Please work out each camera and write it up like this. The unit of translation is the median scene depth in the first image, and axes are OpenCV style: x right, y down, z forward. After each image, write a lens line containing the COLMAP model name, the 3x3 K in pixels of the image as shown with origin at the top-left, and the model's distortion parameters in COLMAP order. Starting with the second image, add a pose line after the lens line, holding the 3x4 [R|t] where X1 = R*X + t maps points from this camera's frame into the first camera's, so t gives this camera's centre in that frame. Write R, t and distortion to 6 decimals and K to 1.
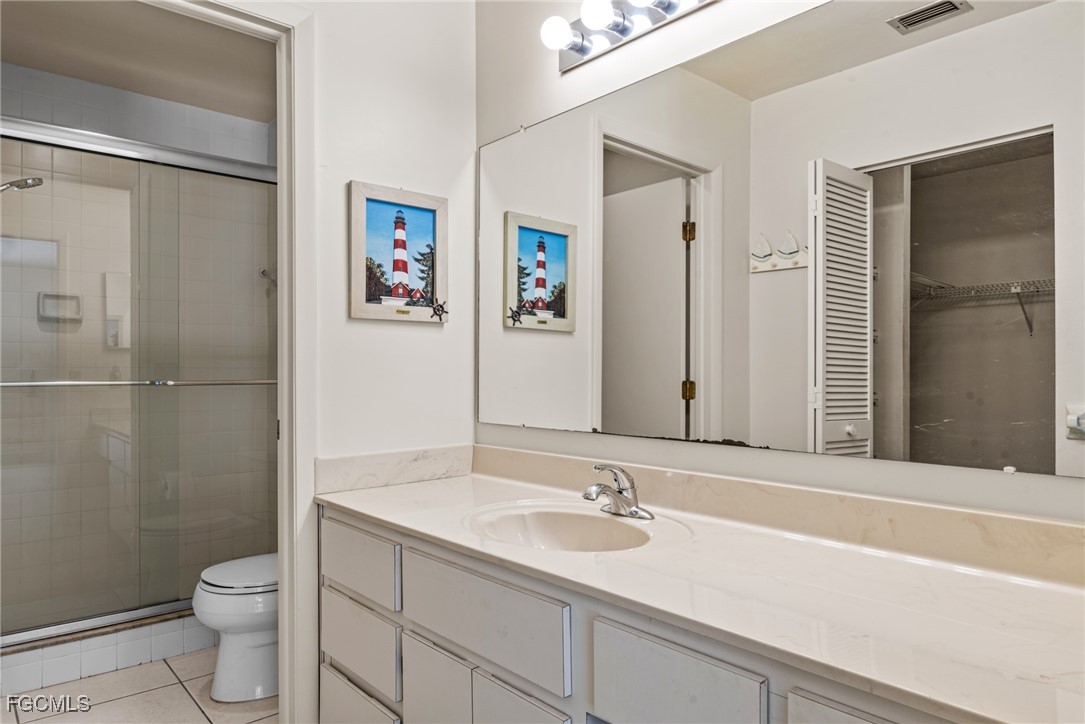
lens RADIAL K [[687.8, 0, 543.1], [0, 687.8, 365.8], [0, 0, 1]] dist [-0.001870, 0.000835]
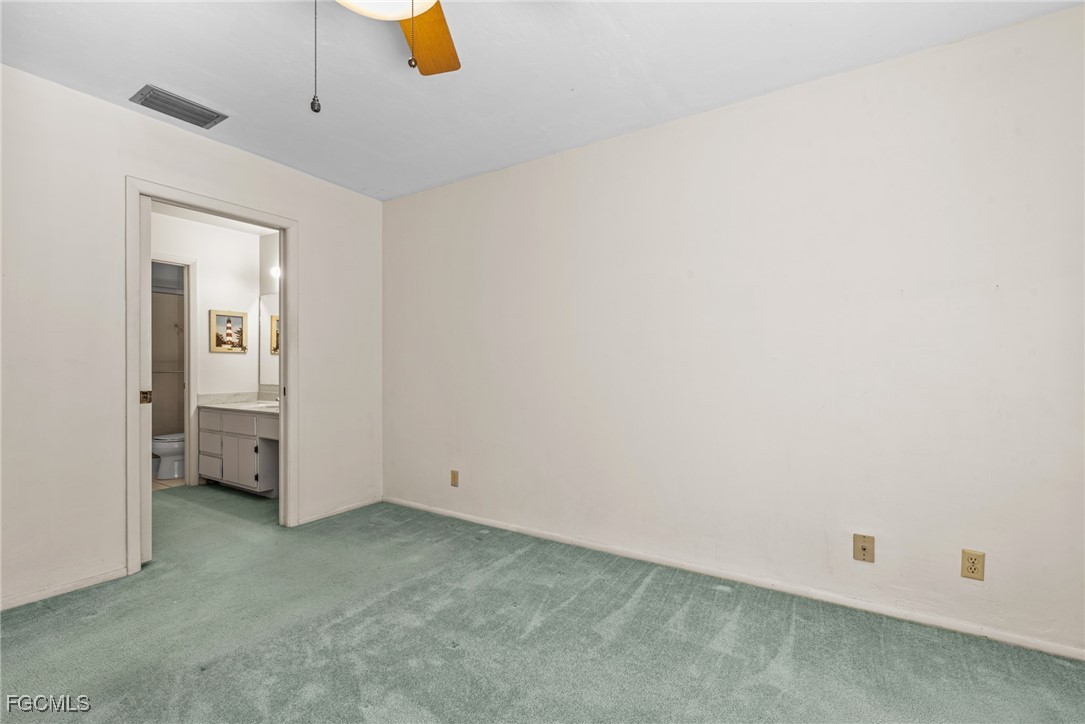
lens RADIAL K [[473.0, 0, 541.0], [0, 473.0, 367.8], [0, 0, 1]] dist [0.001721, -0.000536]
pose [[0.960131, 0.003026, 0.279534, 0.563611], [-0.006255, 0.999924, 0.010659, -0.024589], [-0.279480, -0.011983, 0.960077, -1.501969]]
